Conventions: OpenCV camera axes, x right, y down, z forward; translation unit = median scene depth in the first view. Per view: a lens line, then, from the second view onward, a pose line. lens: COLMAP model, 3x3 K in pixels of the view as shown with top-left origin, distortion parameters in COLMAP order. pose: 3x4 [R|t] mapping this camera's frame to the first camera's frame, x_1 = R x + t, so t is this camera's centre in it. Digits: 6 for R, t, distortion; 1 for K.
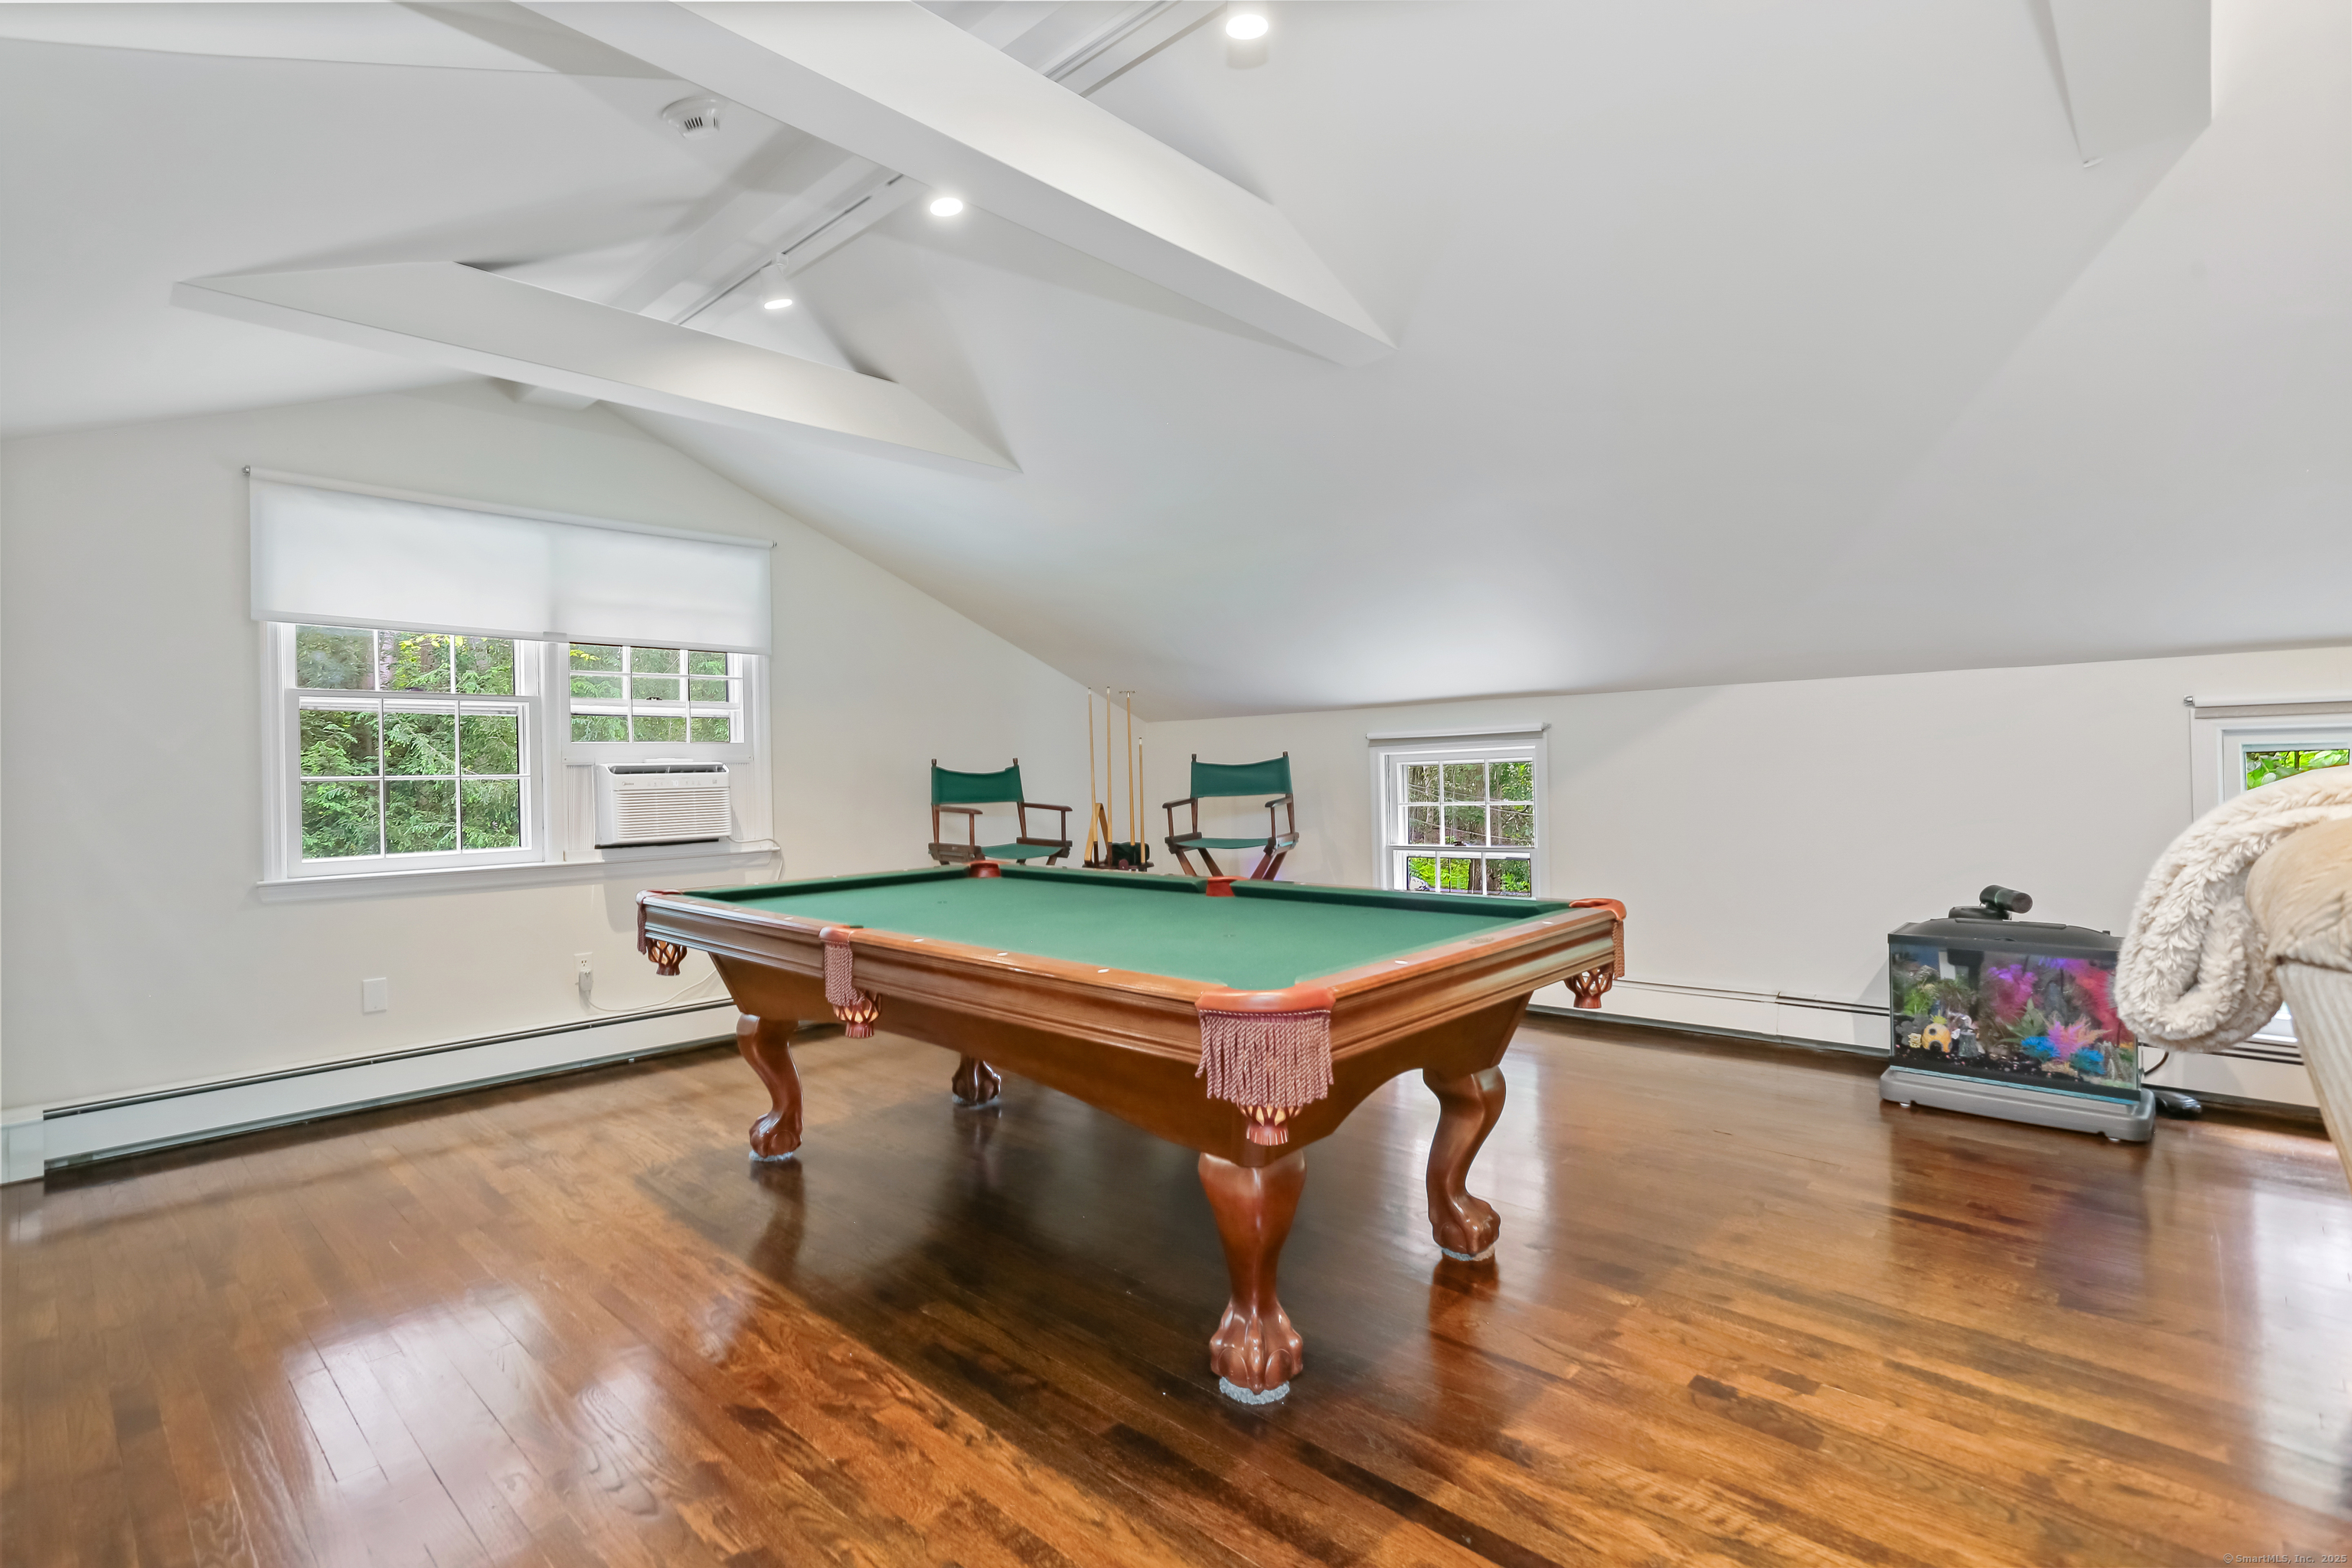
lens RADIAL K [[1136.0, 0, 1168.8], [0, 1136.0, 762.5], [0, 0, 1]] dist [-0.052632, 0.036377]
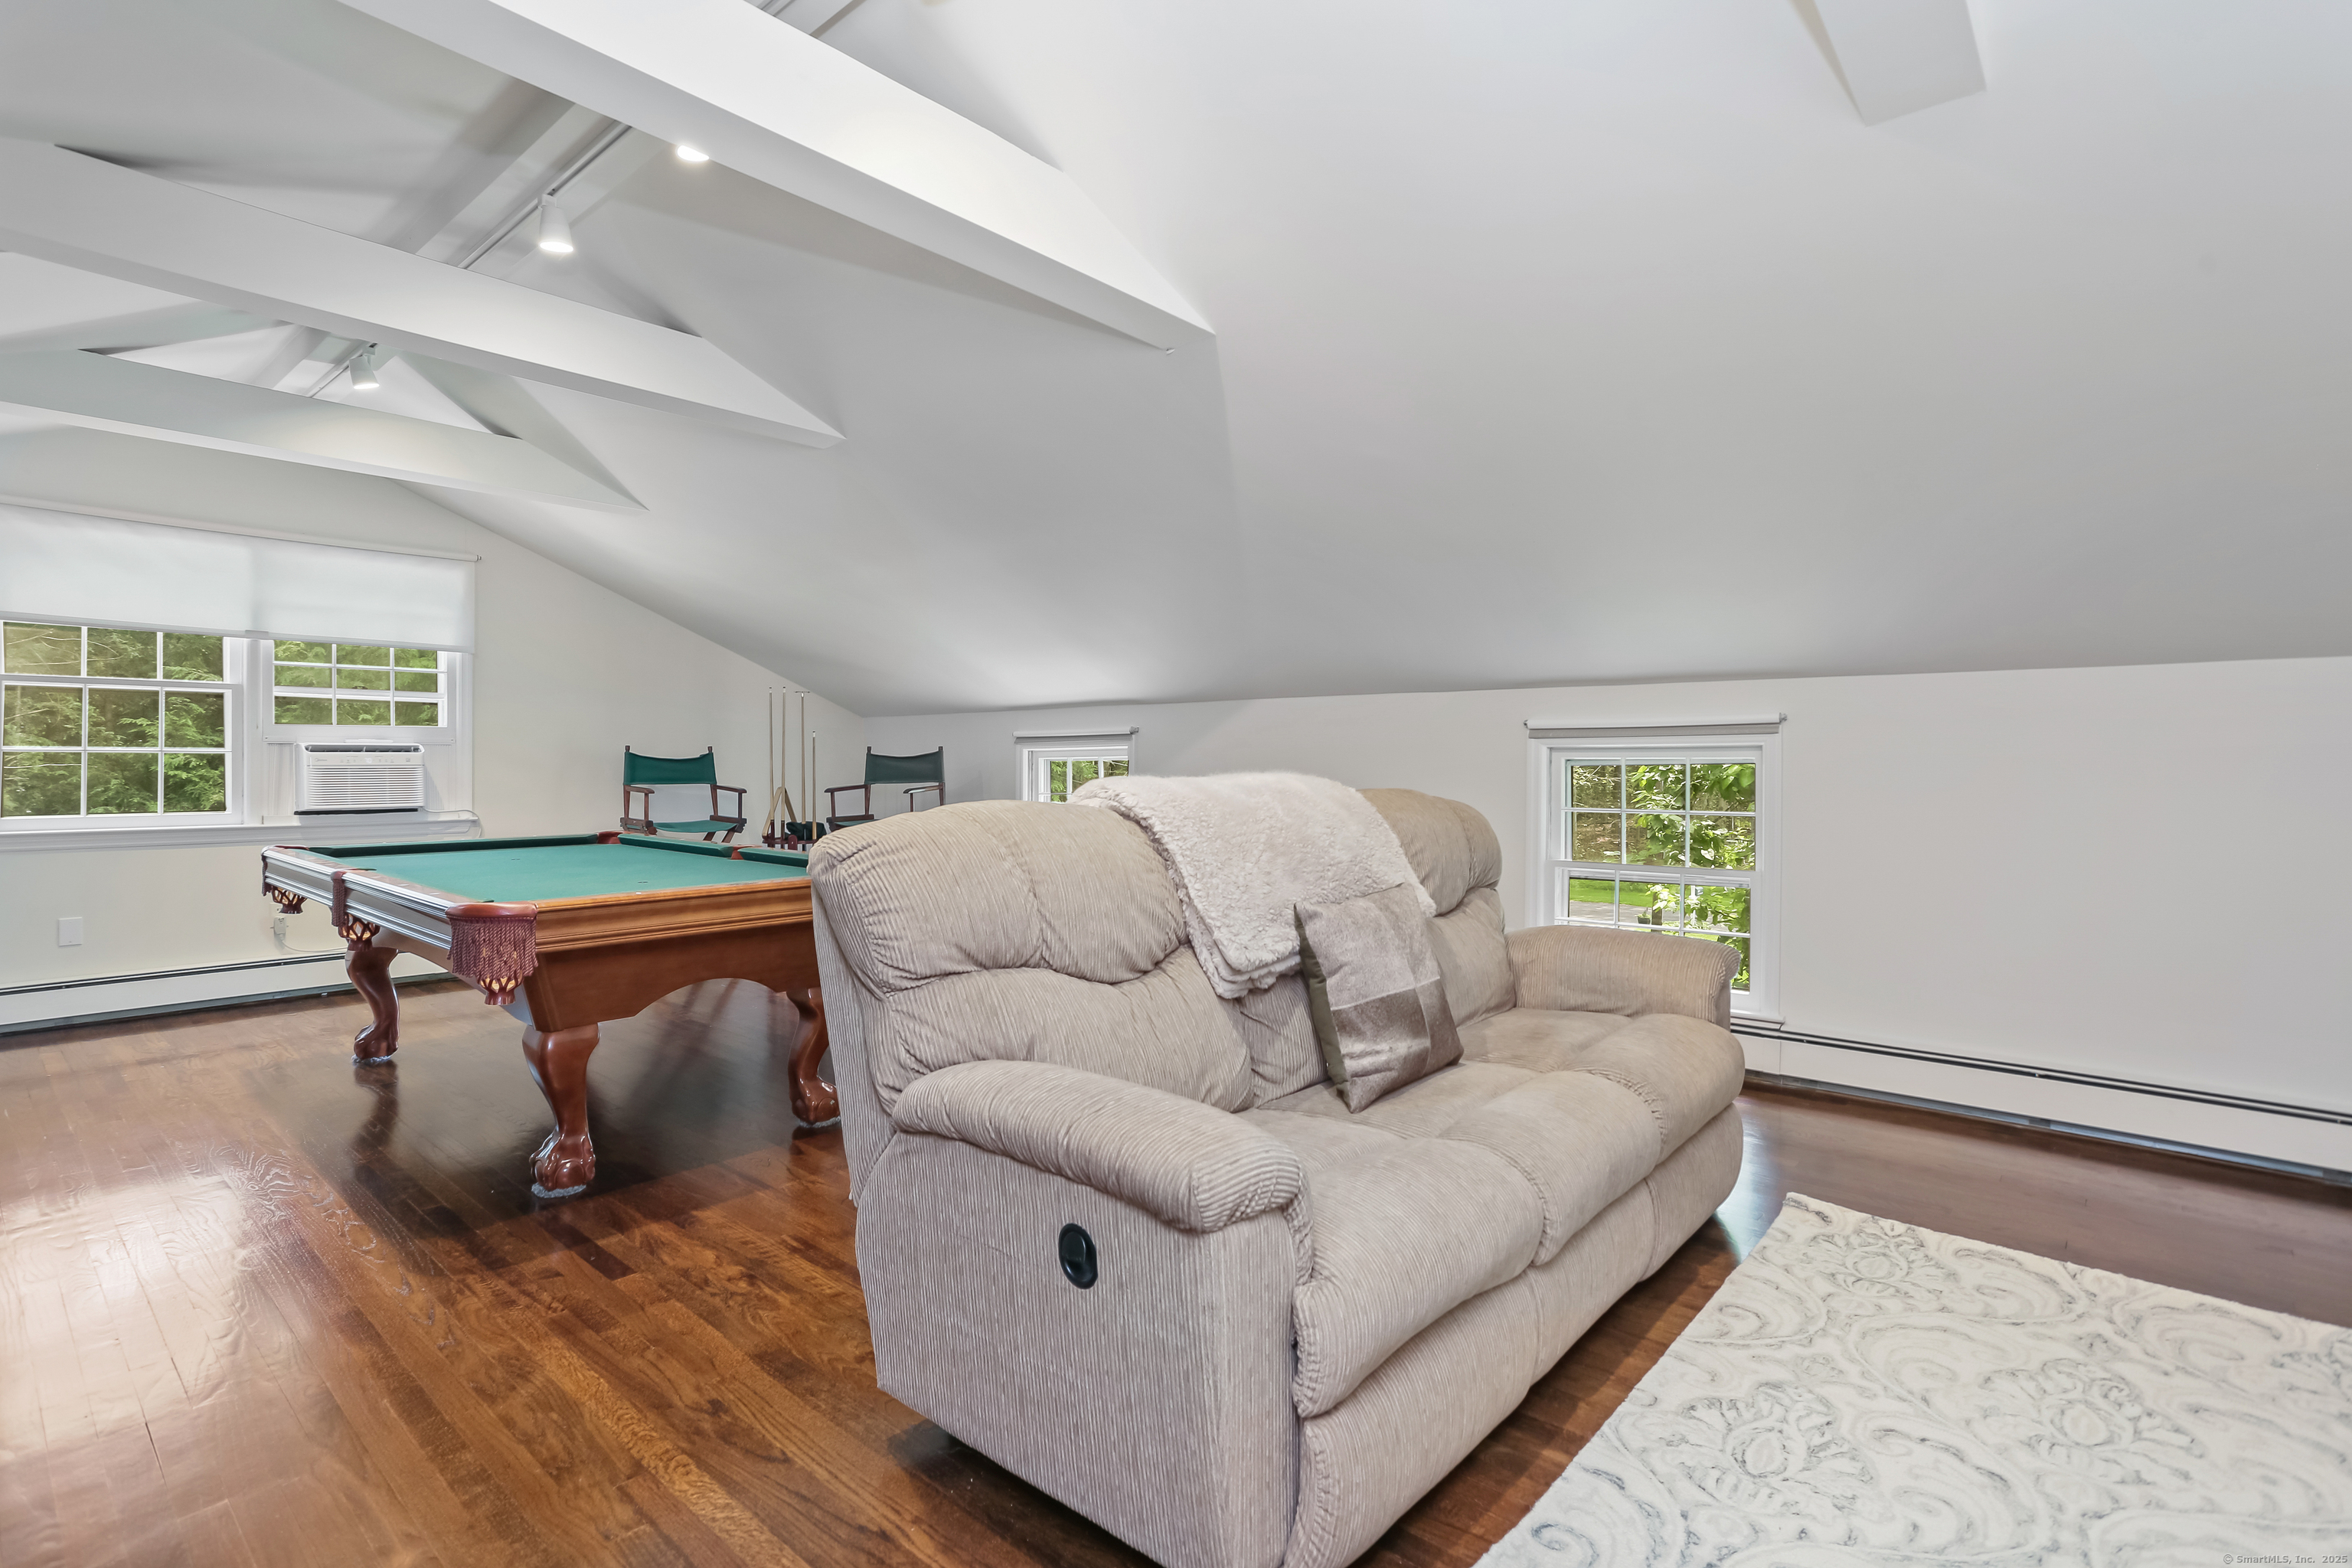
lens RADIAL K [[1136.0, 0, 1168.8], [0, 1136.0, 762.5], [0, 0, 1]] dist [-0.052632, 0.036377]
pose [[0.998839, 0.023946, 0.041809, 0.341489], [-0.024310, 0.999671, 0.008238, -0.009514], [-0.041598, -0.009245, 0.999092, -0.201280]]
